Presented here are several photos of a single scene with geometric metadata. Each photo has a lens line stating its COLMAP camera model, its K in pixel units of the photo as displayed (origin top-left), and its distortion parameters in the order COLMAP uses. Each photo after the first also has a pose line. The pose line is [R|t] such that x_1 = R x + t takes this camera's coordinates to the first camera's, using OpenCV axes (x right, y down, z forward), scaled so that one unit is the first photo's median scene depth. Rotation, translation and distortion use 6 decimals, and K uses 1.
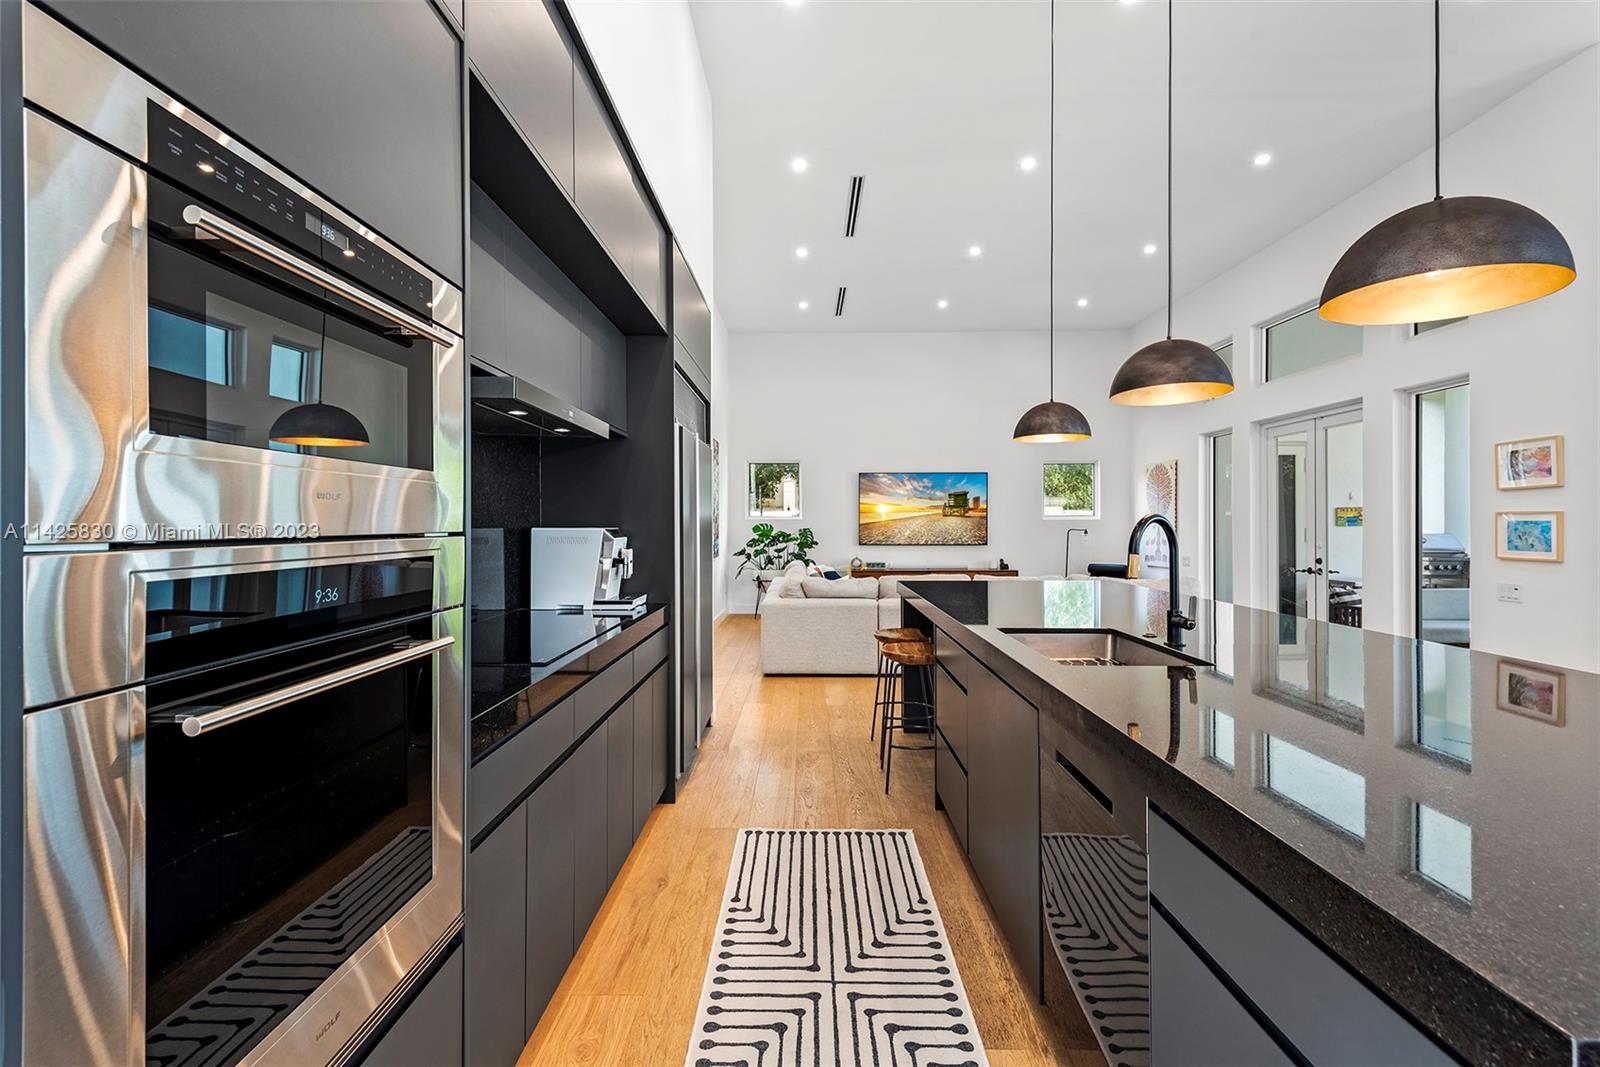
lens RADIAL K [[692.1, 0, 804.7], [0, 692.1, 529.9], [0, 0, 1]] dist [0.015370, 0.000111]
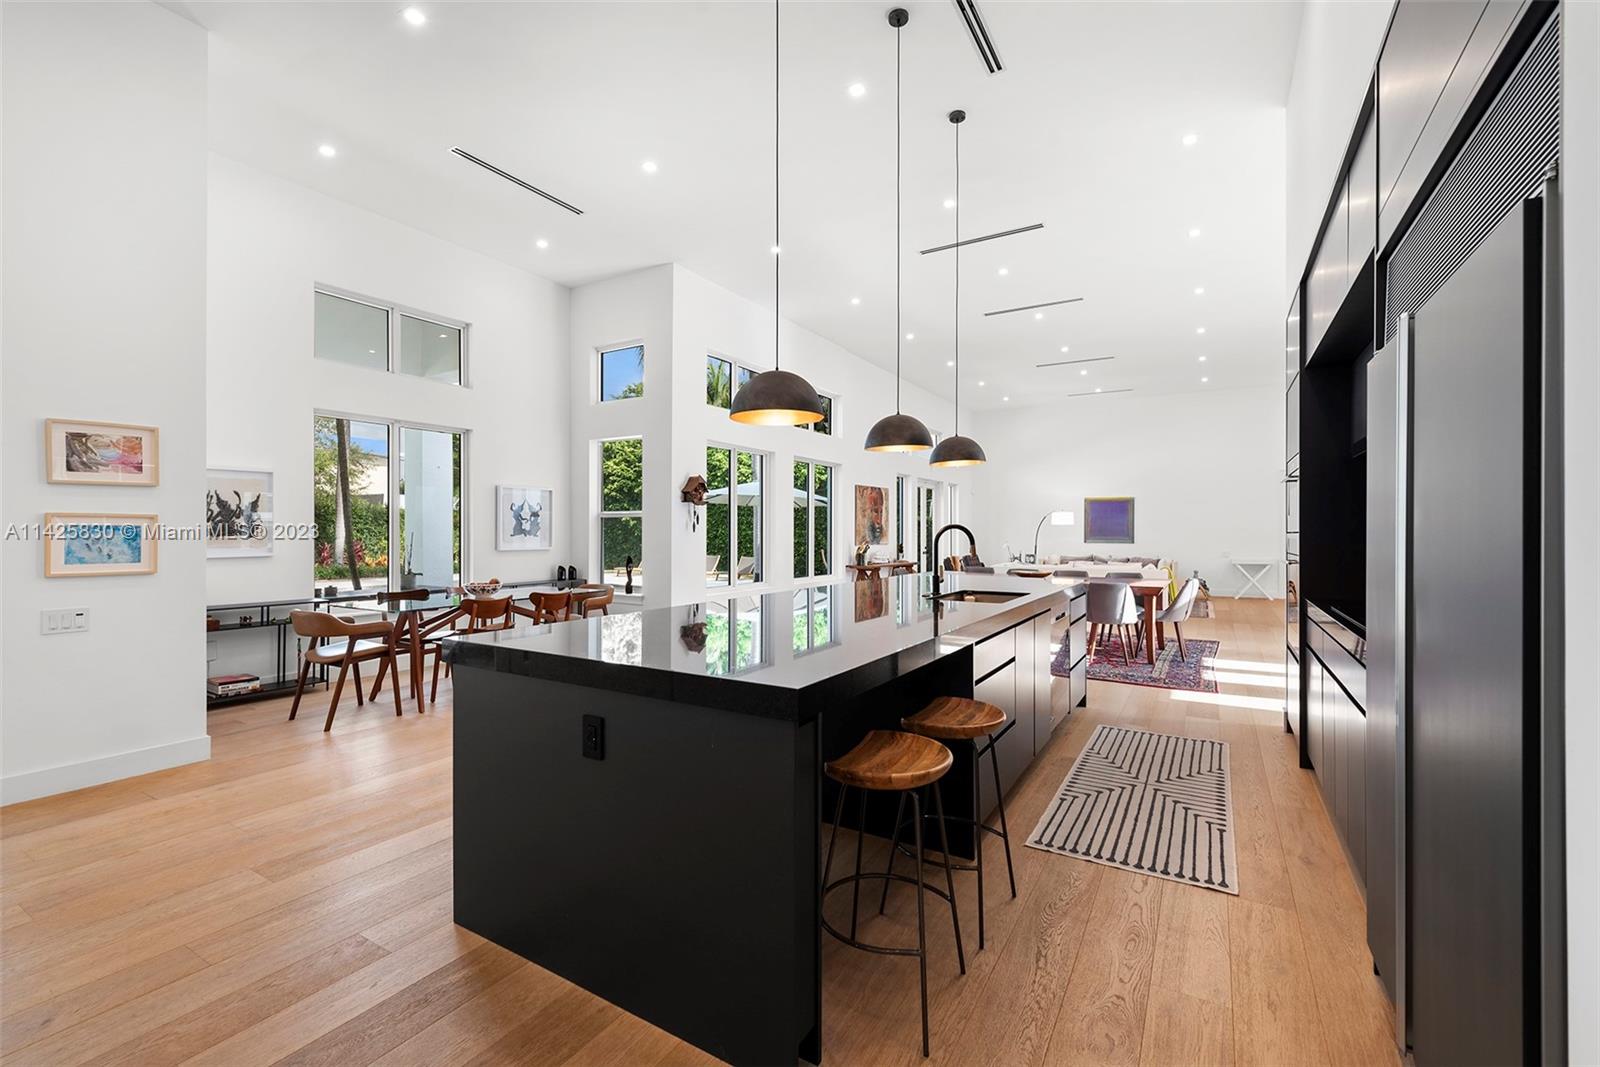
lens RADIAL K [[692.1, 0, 793.7], [0, 692.1, 532.0], [0, 0, 1]] dist [0.015370, 0.000111]
pose [[-0.858082, 0.001599, 0.513510, -0.086304], [0.004345, 0.999982, 0.004146, -0.011082], [-0.513494, 0.005789, -0.858074, 2.522859]]
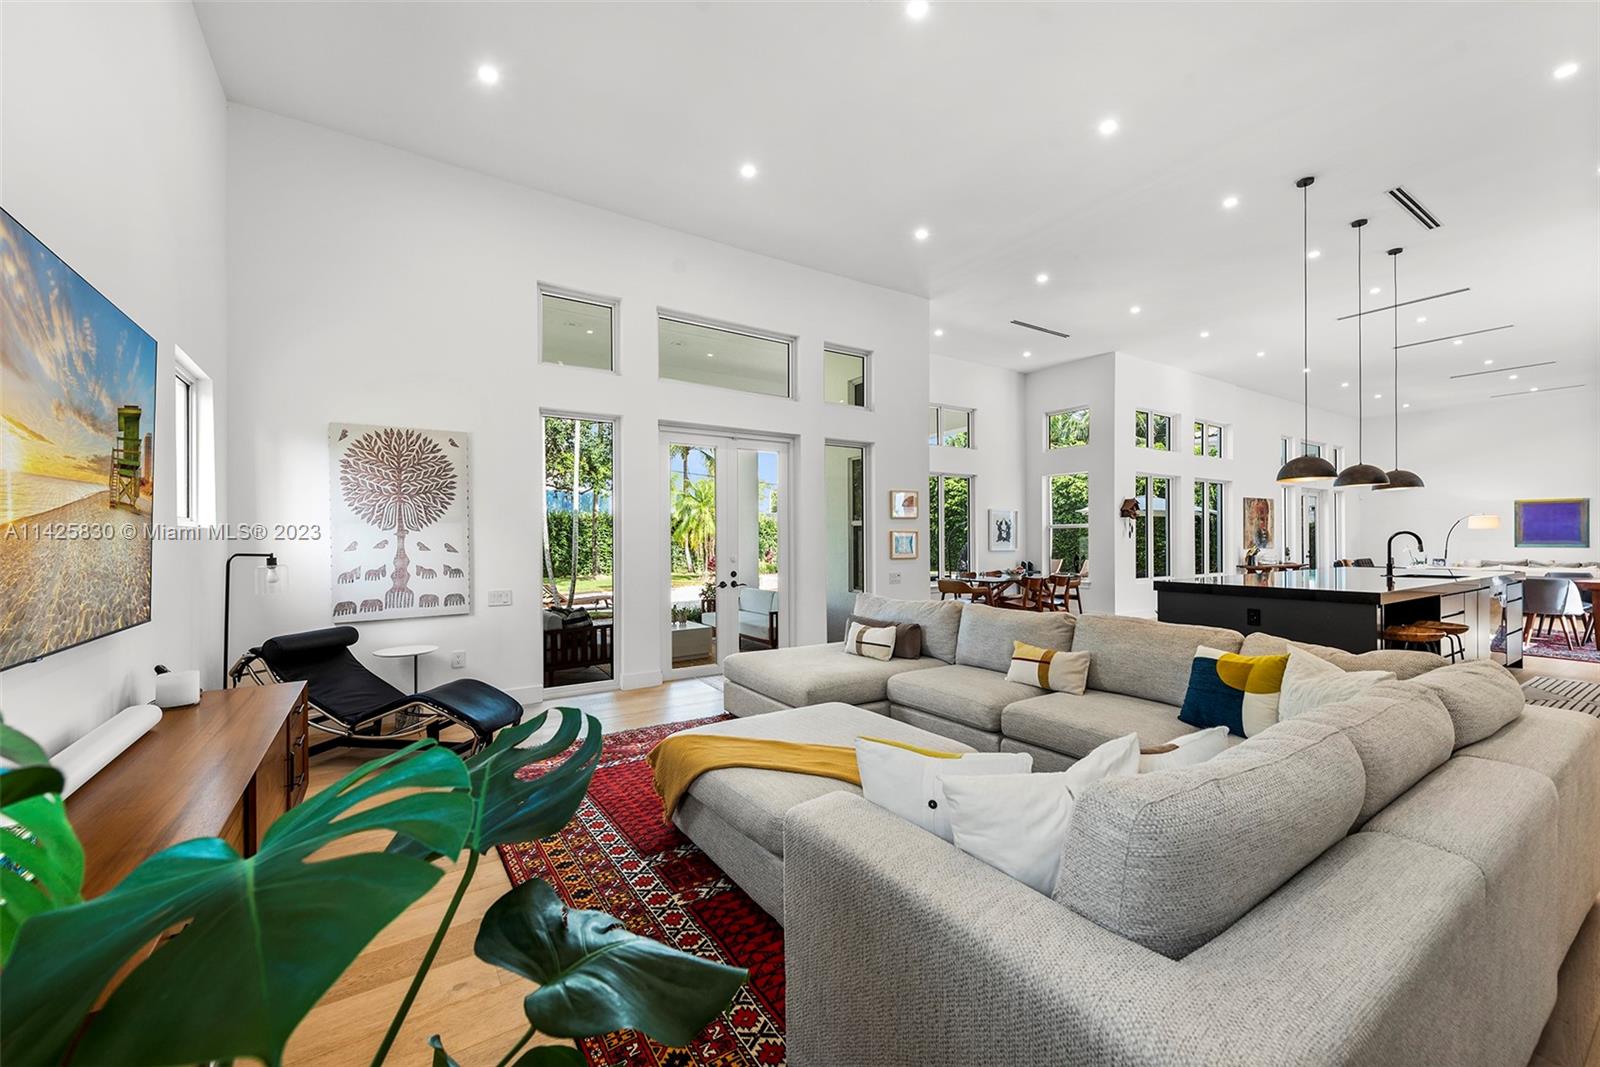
lens RADIAL K [[632.9, 0, 791.0], [0, 632.9, 539.2], [0, 0, 1]] dist [0.006751, -0.001378]
pose [[-0.549997, 0.005285, 0.835150, -0.289816], [0.010763, 0.999942, 0.000760, -0.018707], [-0.835097, 0.009406, -0.550022, 4.130417]]
